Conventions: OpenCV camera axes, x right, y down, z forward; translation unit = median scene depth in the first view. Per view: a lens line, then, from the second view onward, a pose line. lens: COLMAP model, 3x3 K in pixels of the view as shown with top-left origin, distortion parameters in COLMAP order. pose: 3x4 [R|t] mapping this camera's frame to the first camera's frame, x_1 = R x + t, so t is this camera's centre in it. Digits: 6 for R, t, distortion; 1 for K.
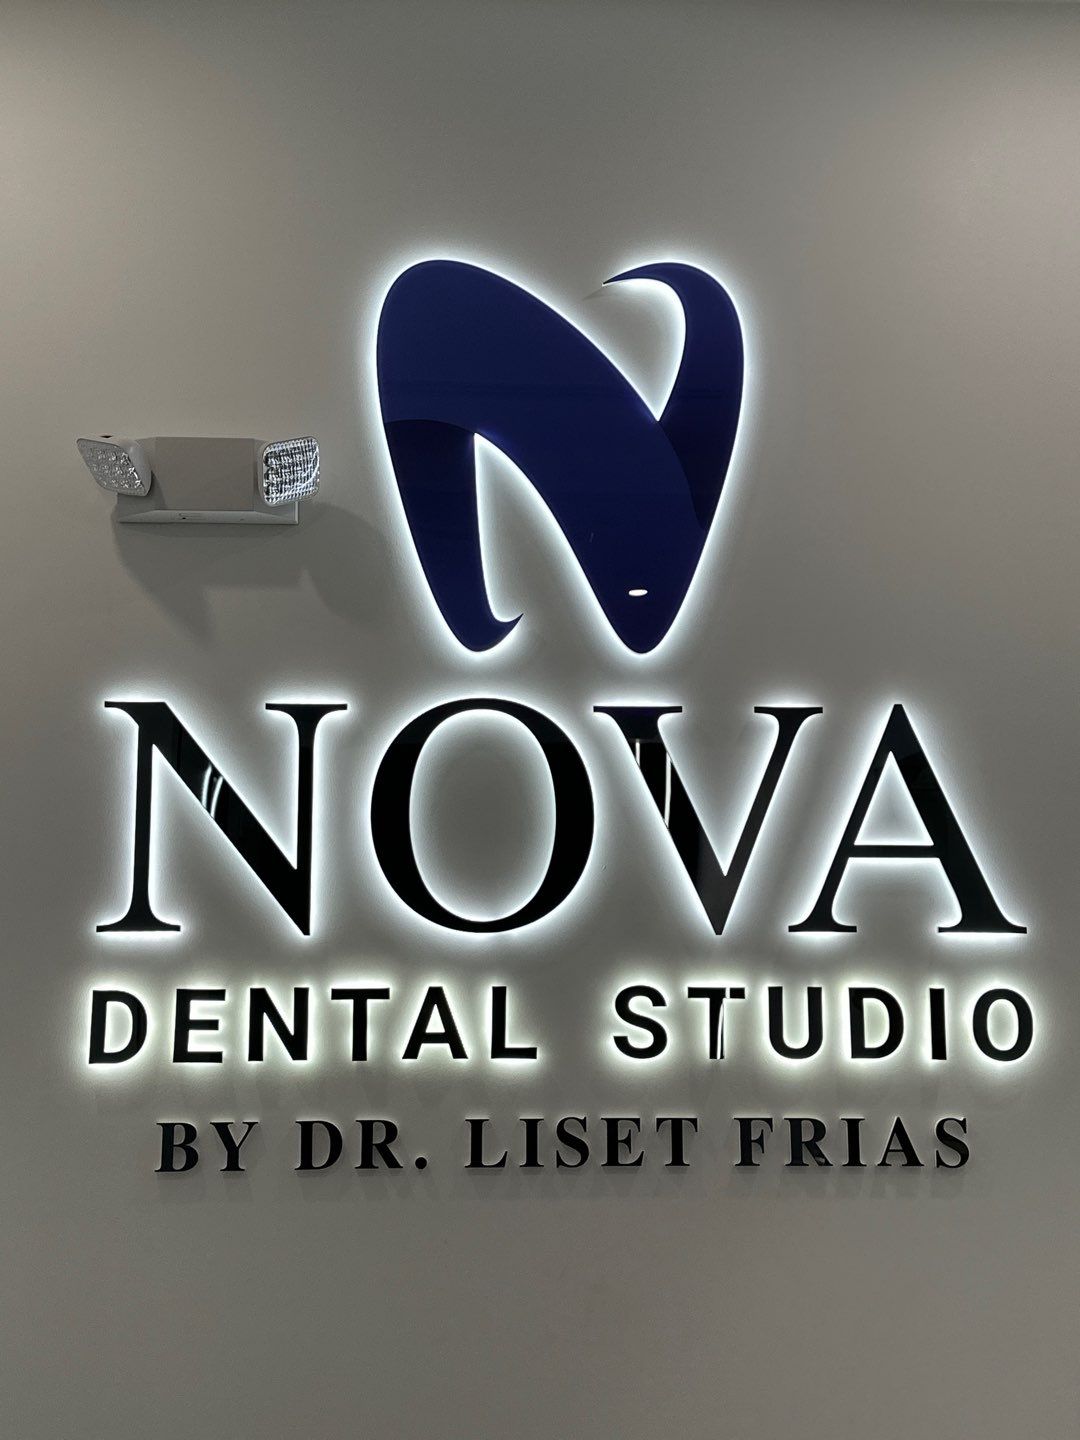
lens RADIAL K [[570.8, 0, 538.3], [0, 570.8, 715.3], [0, 0, 1]] dist [-0.015168, -0.000347]
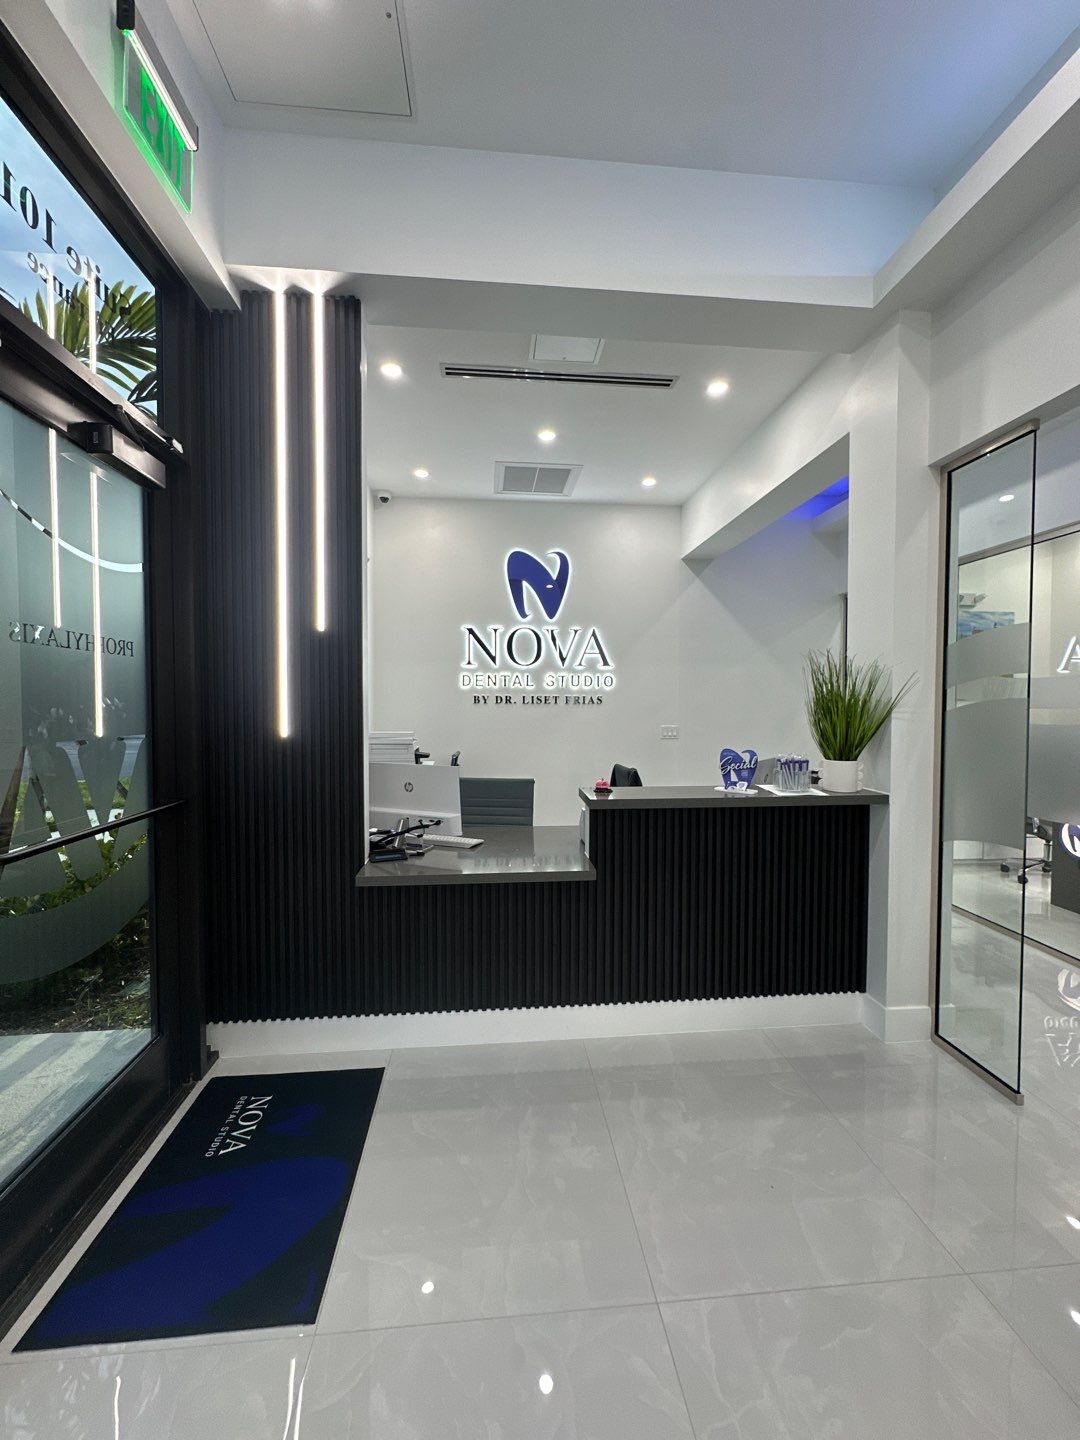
lens RADIAL K [[570.8, 0, 538.3], [0, 570.8, 715.3], [0, 0, 1]] dist [-0.015168, -0.000347]
pose [[0.996934, -0.003352, 0.078181, -0.434985], [-0.008609, 0.988319, 0.152153, -0.030057], [-0.077778, -0.152359, 0.985260, -5.148056]]
